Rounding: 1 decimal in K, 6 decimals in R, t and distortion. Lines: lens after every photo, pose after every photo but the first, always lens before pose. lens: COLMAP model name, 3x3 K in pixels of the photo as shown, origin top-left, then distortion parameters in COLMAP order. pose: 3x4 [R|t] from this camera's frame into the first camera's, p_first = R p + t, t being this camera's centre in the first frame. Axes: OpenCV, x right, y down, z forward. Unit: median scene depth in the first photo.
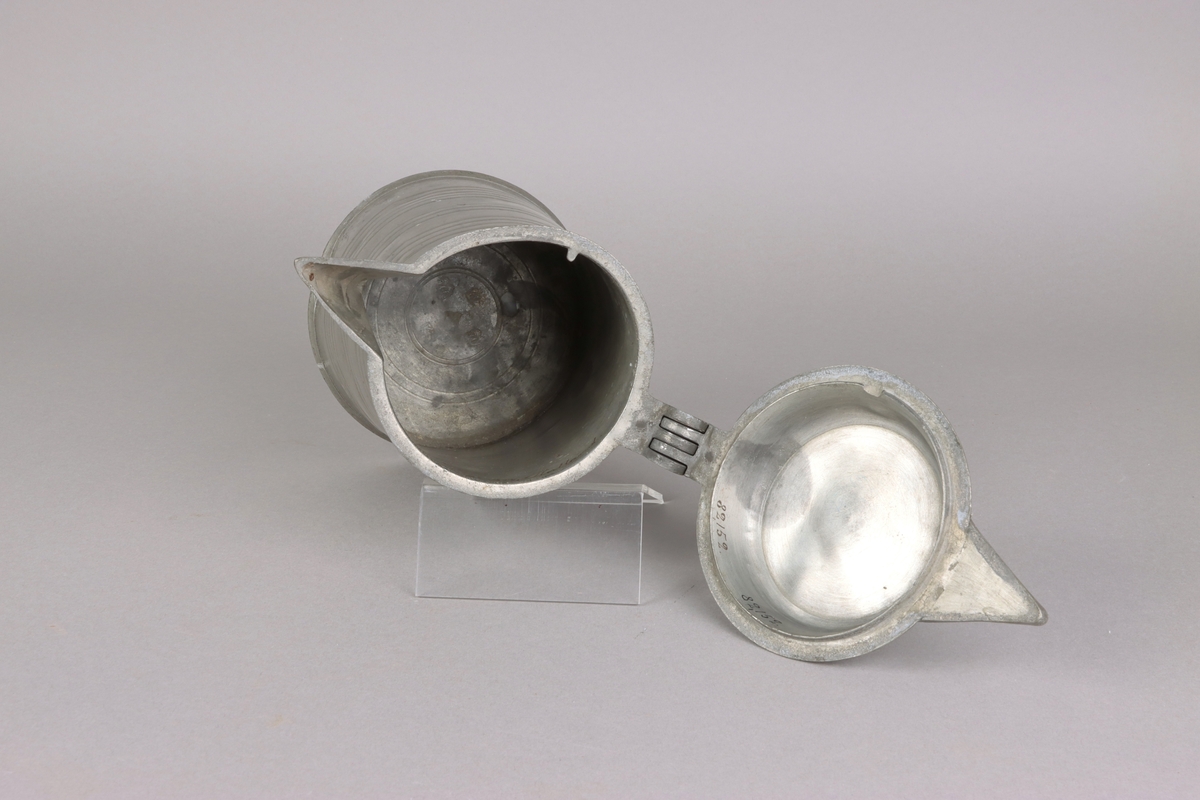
lens RADIAL K [[1746.3, 0, 602.3], [0, 1746.3, 401.1], [0, 0, 1]] dist [0.166595, 0.000000]
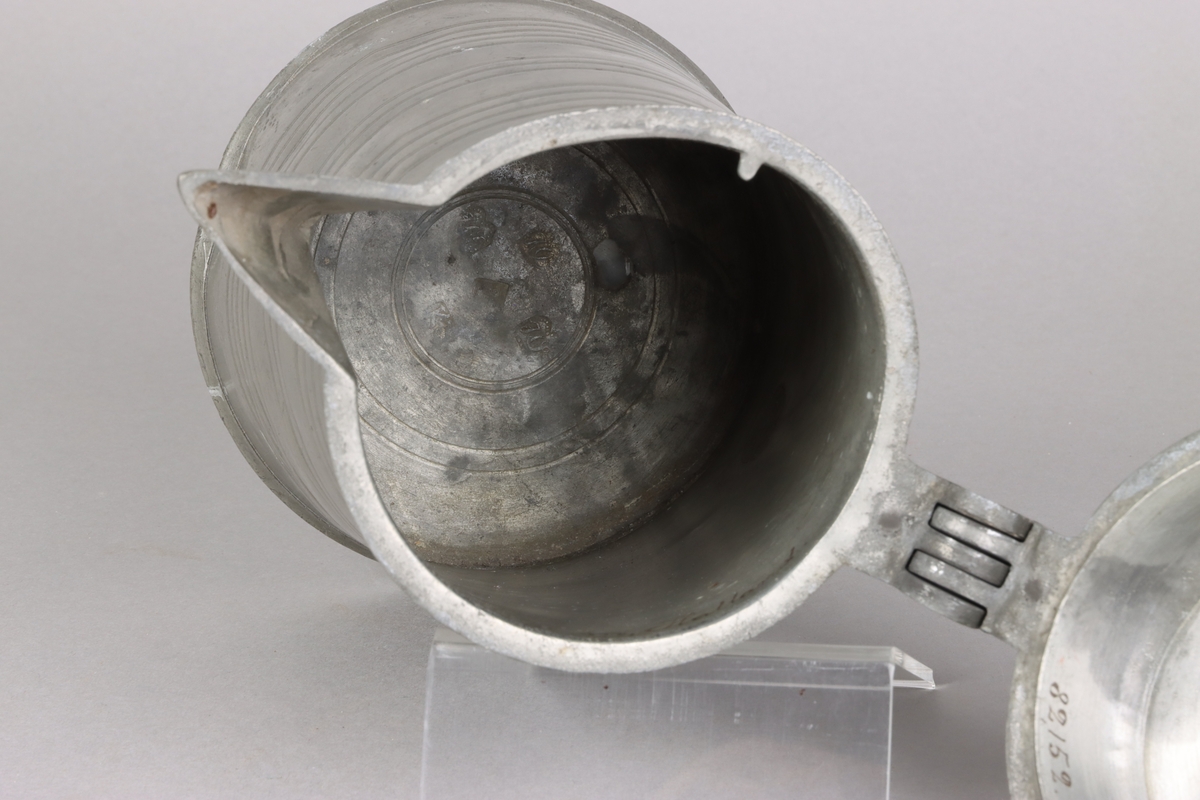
lens RADIAL K [[4152.3, 0, 598.3], [0, 4152.3, 399.2], [0, 0, 1]] dist [0.240360, 0.000000]
pose [[0.999189, 0.007649, -0.039521, -0.012770], [-0.008205, 0.999870, -0.013910, -0.003447], [0.039410, 0.014223, 0.999122, -0.138433]]
